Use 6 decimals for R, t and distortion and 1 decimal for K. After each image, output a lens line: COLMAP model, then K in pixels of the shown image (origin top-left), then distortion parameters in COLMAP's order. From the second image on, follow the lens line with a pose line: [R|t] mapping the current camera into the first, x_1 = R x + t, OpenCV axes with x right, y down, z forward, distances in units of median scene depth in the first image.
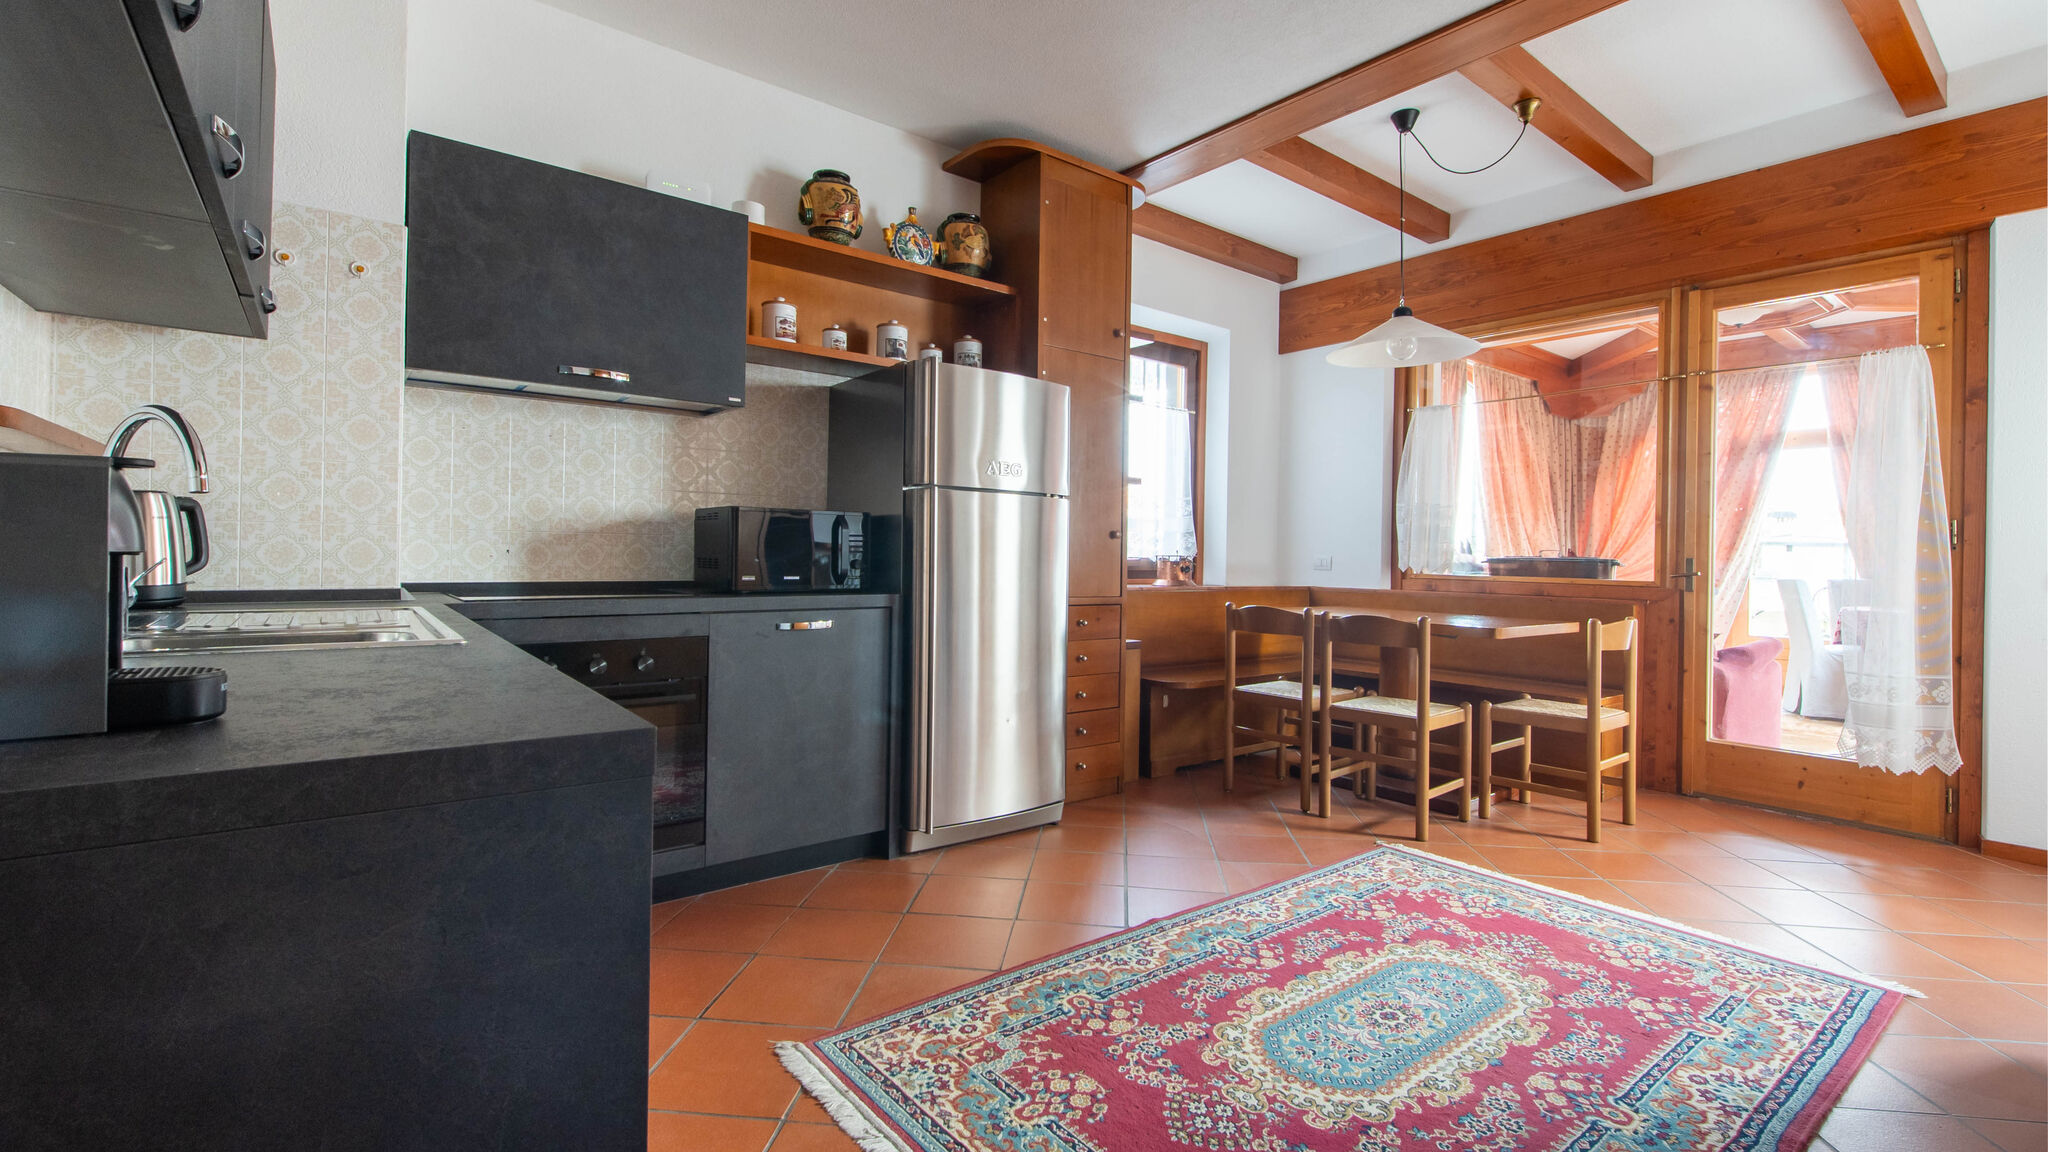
lens RADIAL K [[917.9, 0, 1018.3], [0, 917.9, 548.1], [0, 0, 1]] dist [0.005505, -0.004600]
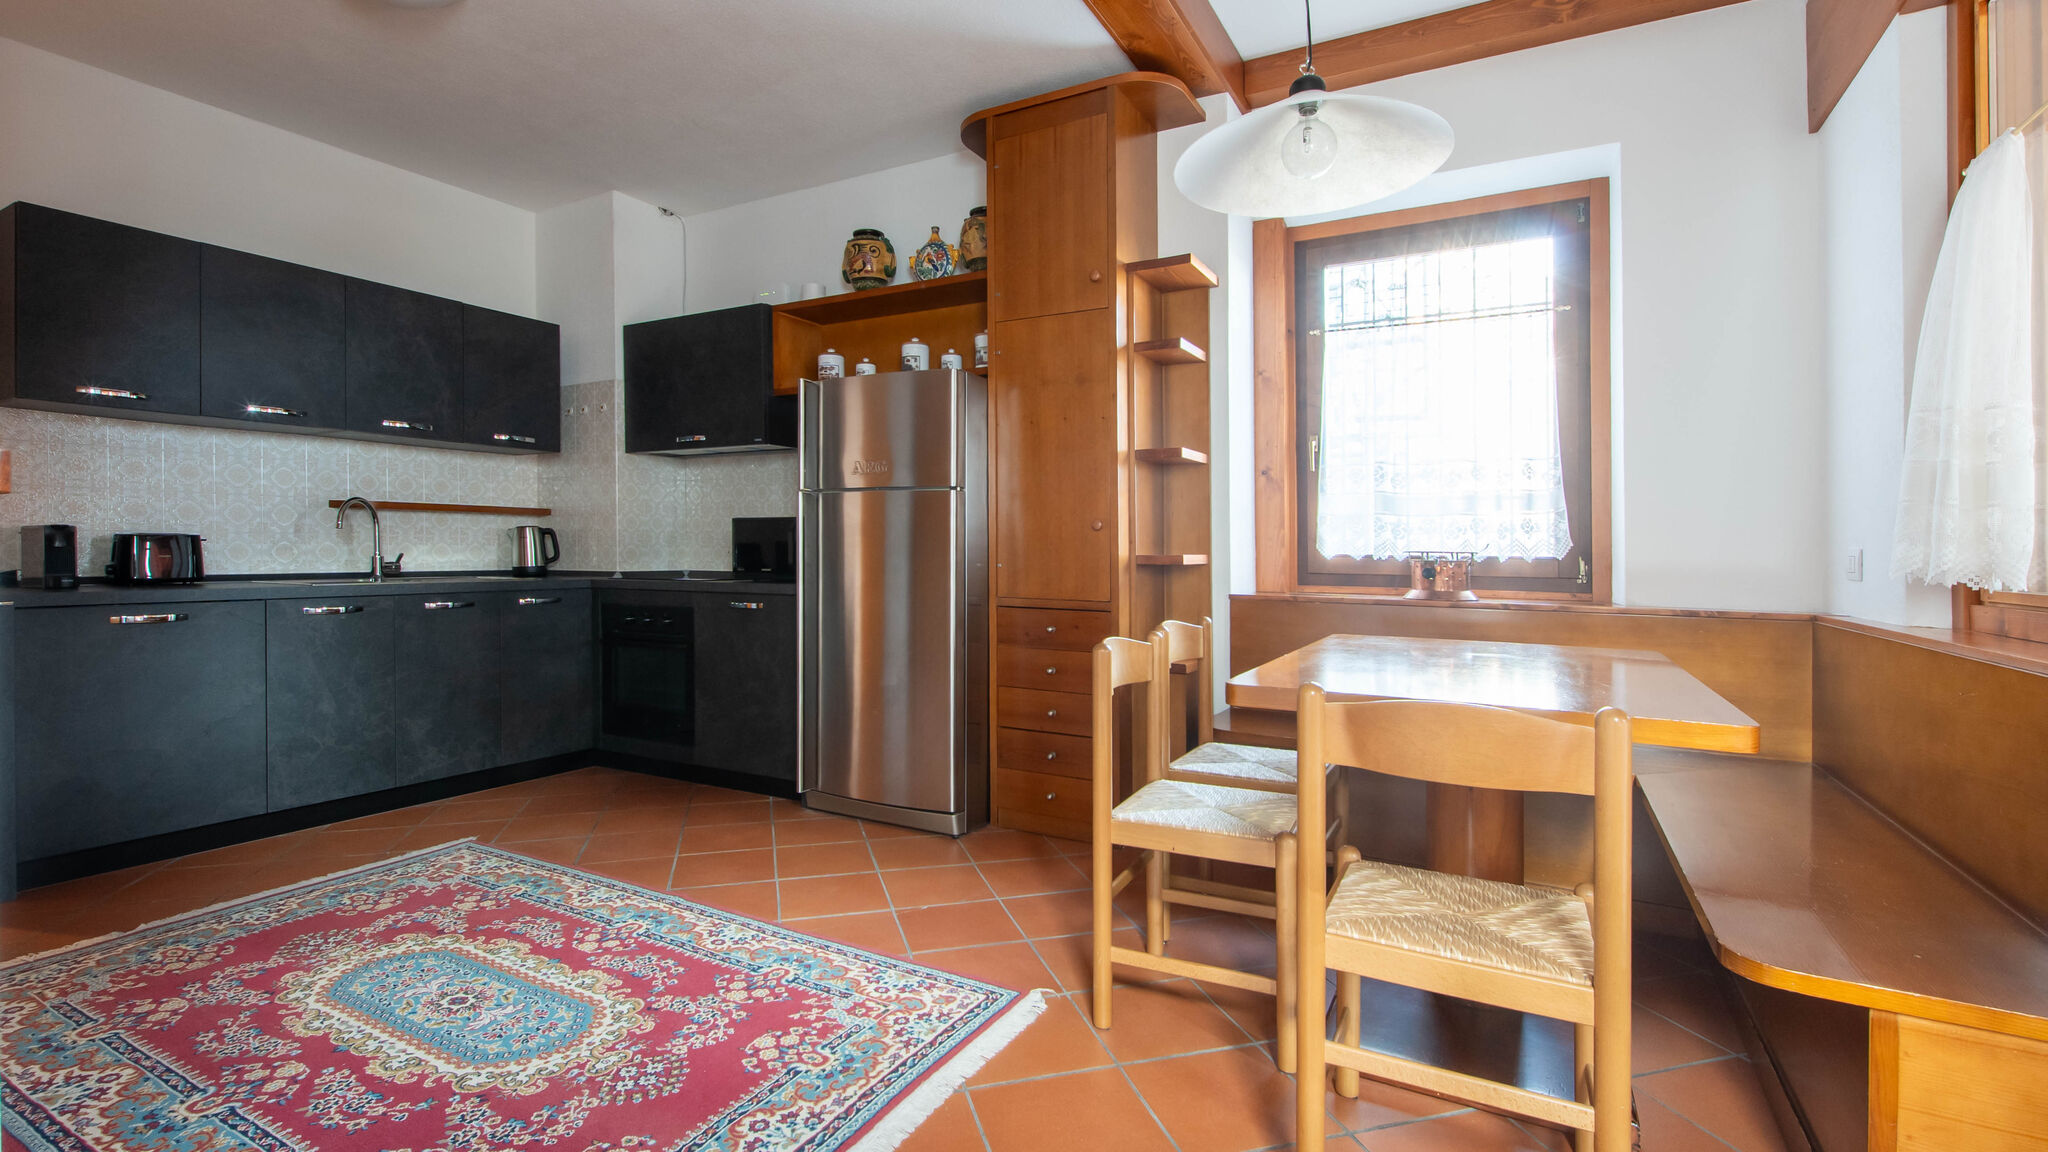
lens RADIAL K [[917.9, 0, 1025.1], [0, 917.9, 571.7], [0, 0, 1]] dist [0.005505, -0.004600]
pose [[0.385554, 0.009013, -0.922641, 1.457019], [0.007643, 0.999887, 0.012961, 0.026679], [0.922654, -0.012049, 0.385441, 1.103009]]
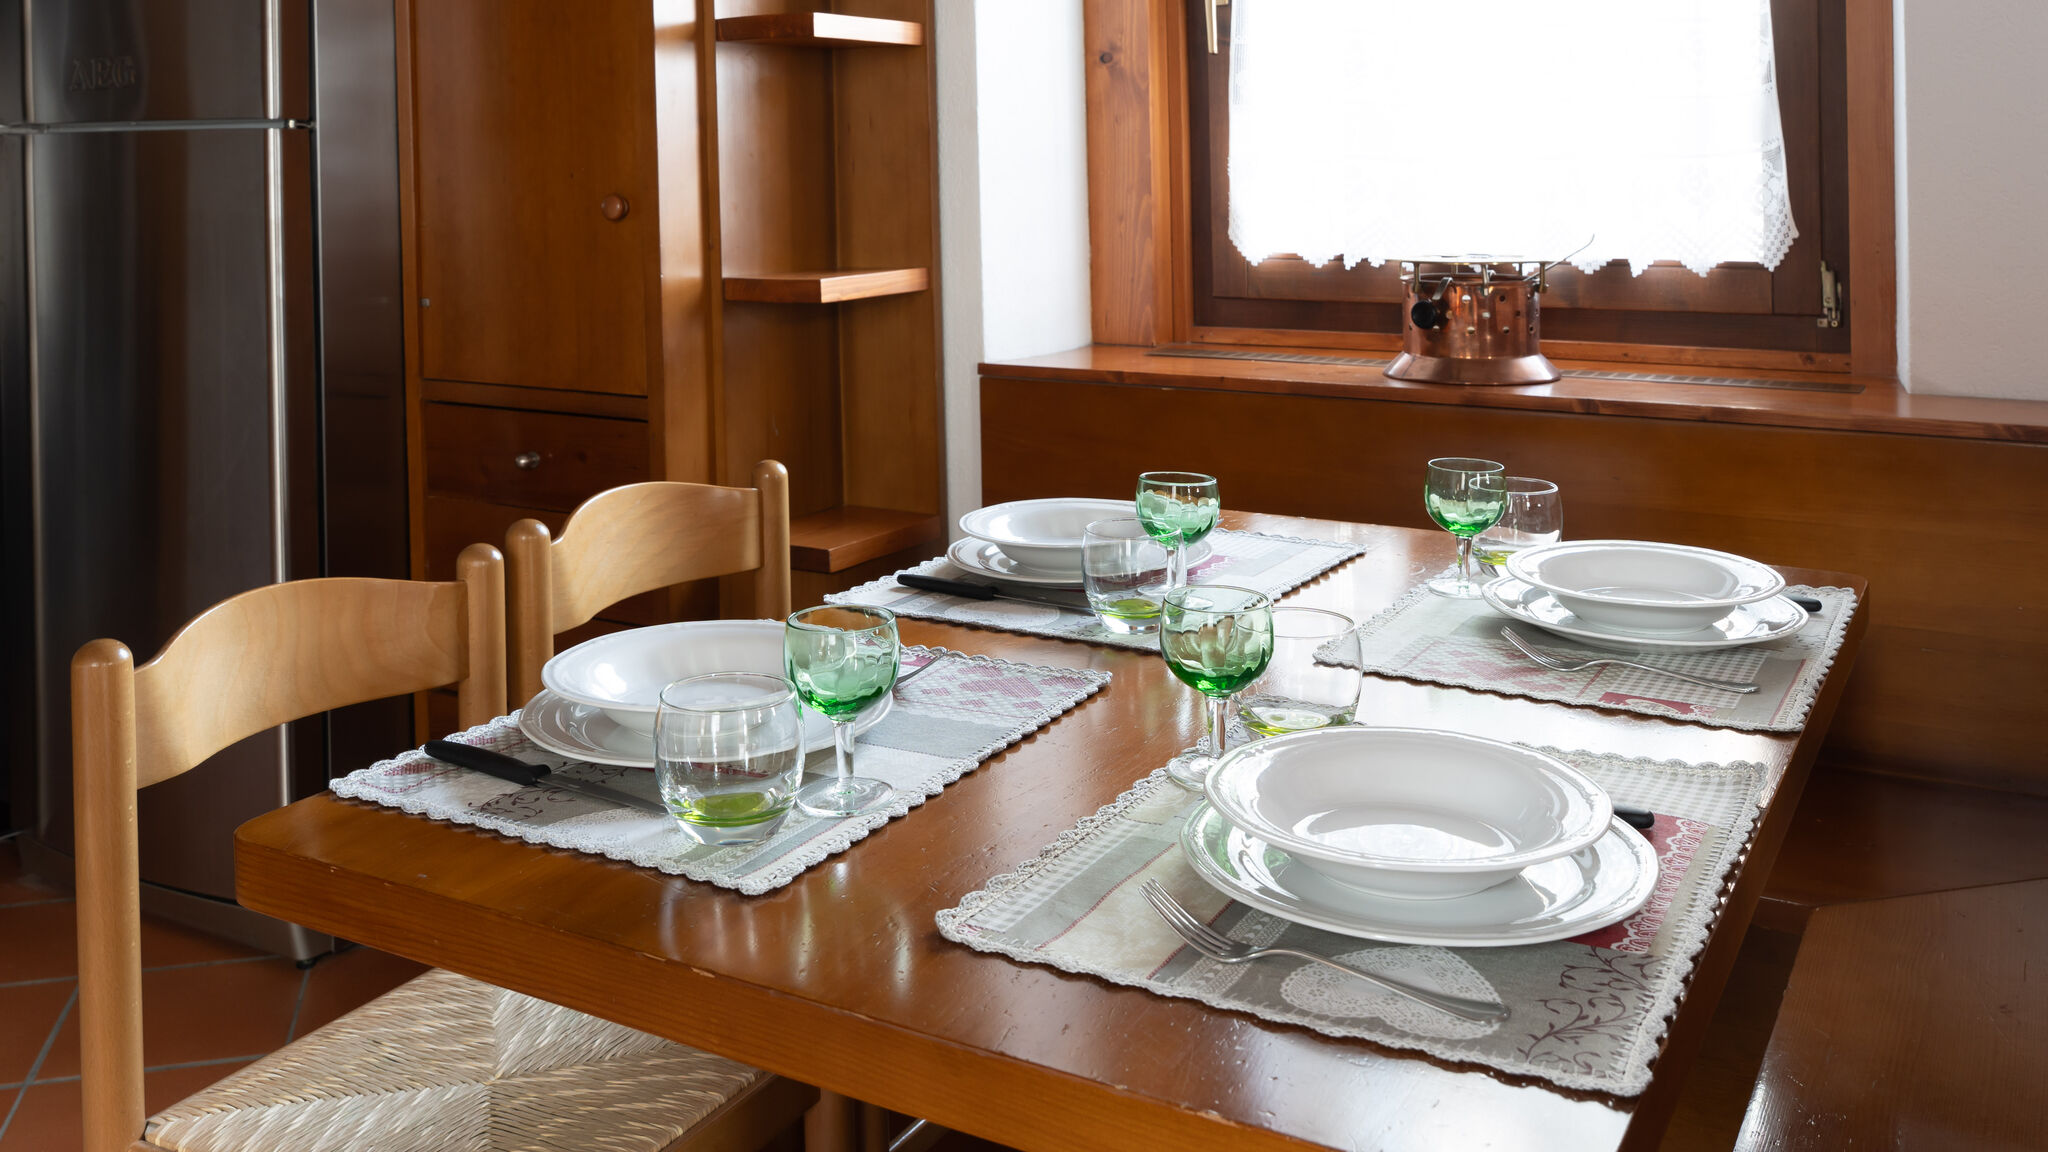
lens RADIAL K [[1787.0, 0, 1012.0], [0, 1787.0, 239.7], [0, 0, 1]] dist [0.003115, -0.019609]
pose [[0.354843, 0.023464, -0.934632, 1.328427], [0.027256, 0.999000, 0.035429, -0.041513], [0.934529, -0.038046, 0.353848, 1.602953]]
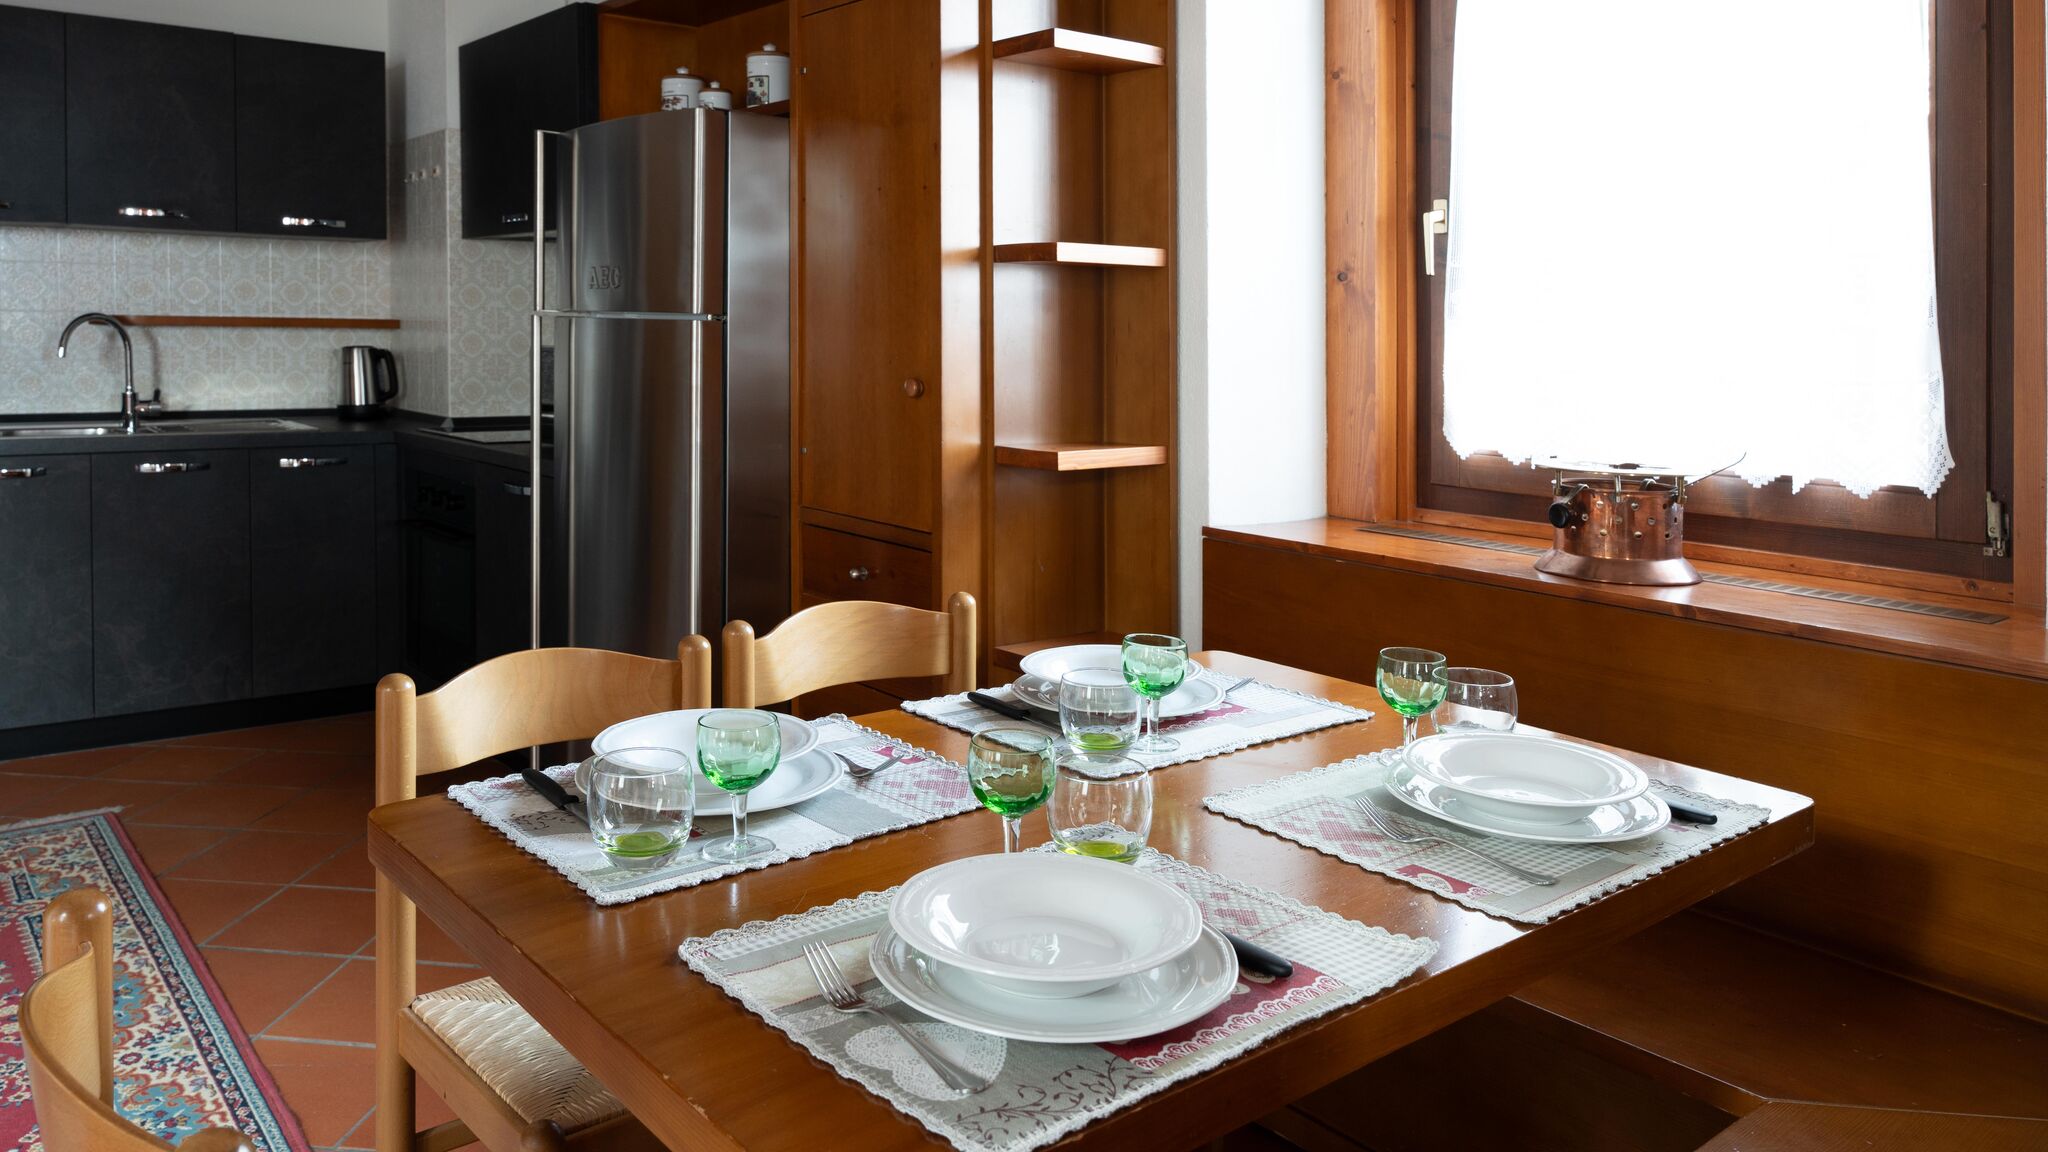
lens RADIAL K [[1482.5, 0, 984.5], [0, 1482.5, 387.5], [0, 0, 1]] dist [-0.009197, -0.000463]
pose [[-0.001167, 0.029375, -0.999568, 1.417937], [-0.007097, 0.999543, 0.029383, -0.066312], [0.999974, 0.007128, -0.000958, 1.833337]]
